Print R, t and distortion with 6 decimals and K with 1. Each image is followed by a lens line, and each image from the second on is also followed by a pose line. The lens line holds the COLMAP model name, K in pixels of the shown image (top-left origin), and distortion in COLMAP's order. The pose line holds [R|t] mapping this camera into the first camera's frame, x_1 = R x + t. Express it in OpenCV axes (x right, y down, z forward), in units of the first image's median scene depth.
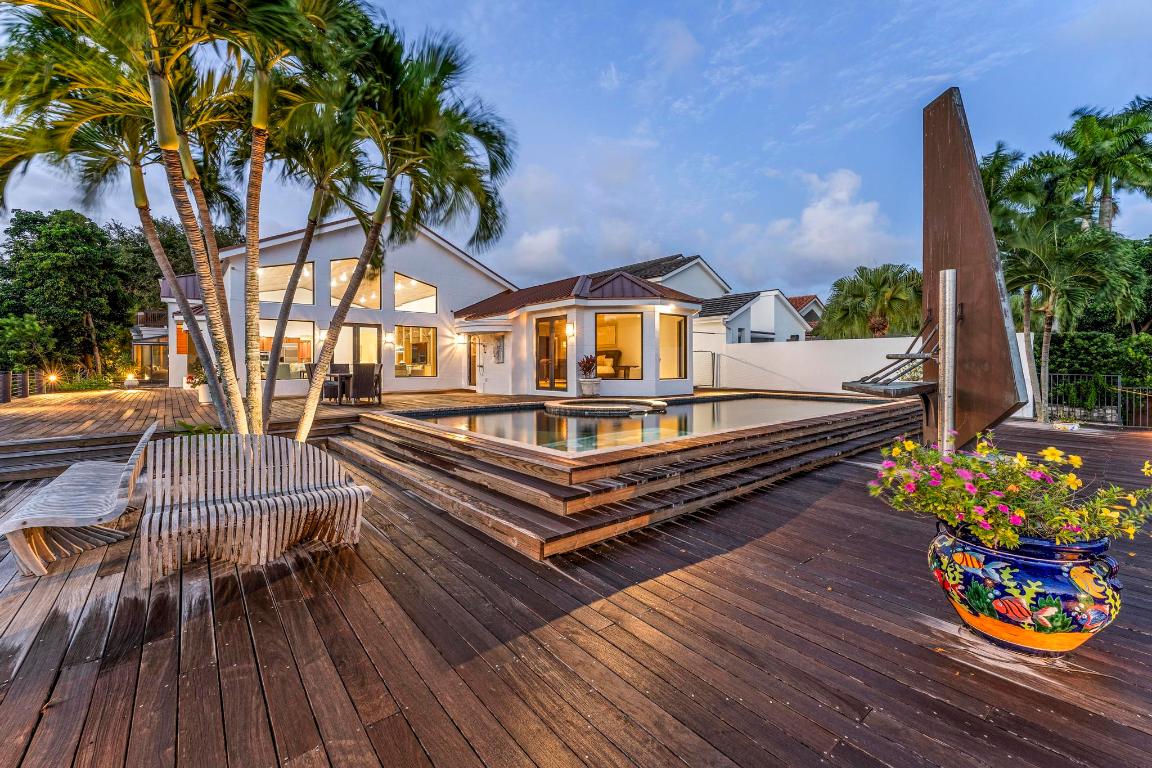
lens RADIAL K [[470.3, 0, 575.5], [0, 470.3, 366.0], [0, 0, 1]] dist [-0.000132, -0.000157]
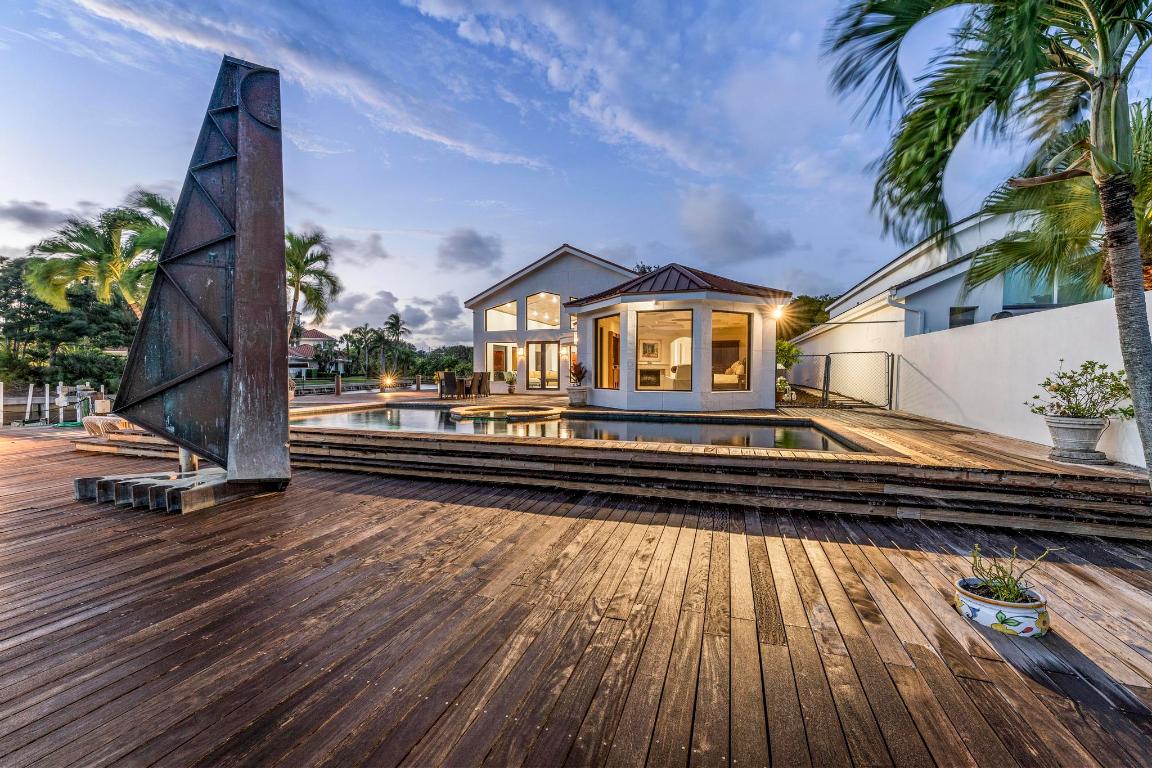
lens RADIAL K [[451.8, 0, 576.0], [0, 451.8, 384.0], [0, 0, 1]] dist [-0.001598, -0.000087]
pose [[0.521041, 0.024280, -0.853186, 0.604360], [-0.002706, 0.999637, 0.026795, -0.004022], [0.853527, -0.011652, 0.520918, 0.369095]]
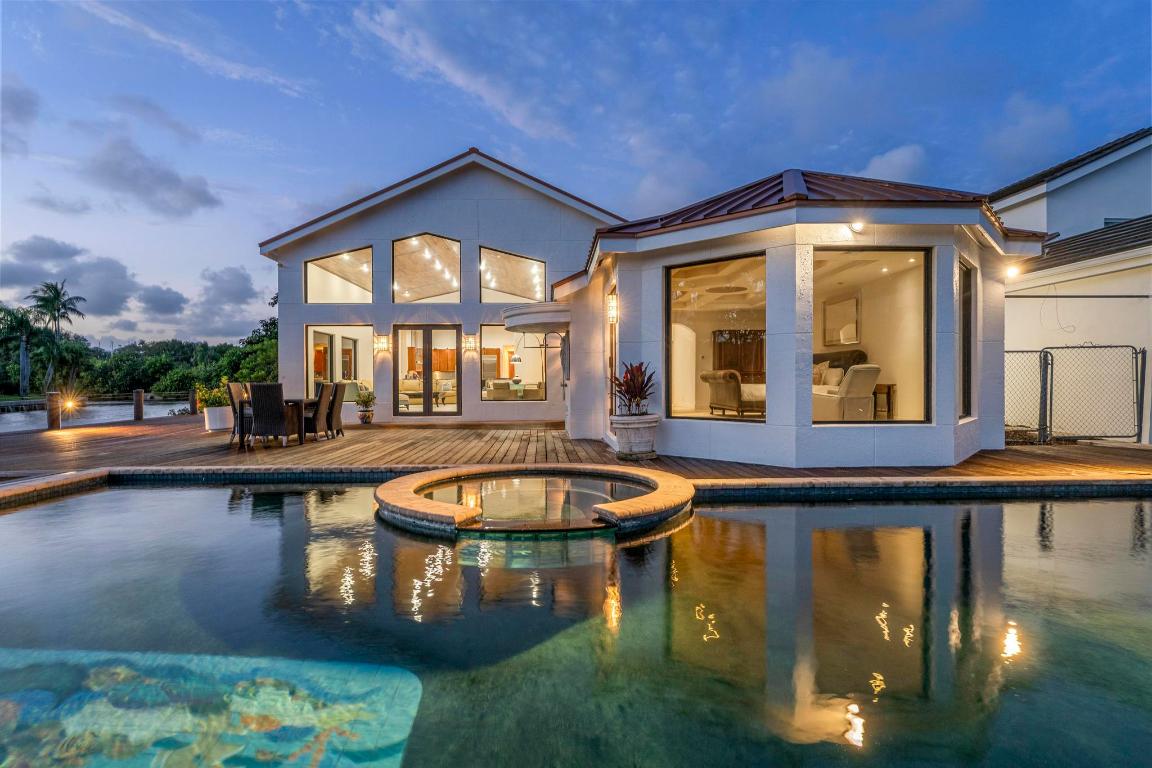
lens RADIAL K [[592.4, 0, 578.9], [0, 592.4, 364.2], [0, 0, 1]] dist [-0.016451, 0.000333]
pose [[0.789026, -0.018063, -0.614094, 0.238636], [0.001892, 0.999634, -0.026972, -0.005436], [0.614357, 0.020120, 0.788772, 0.388174]]
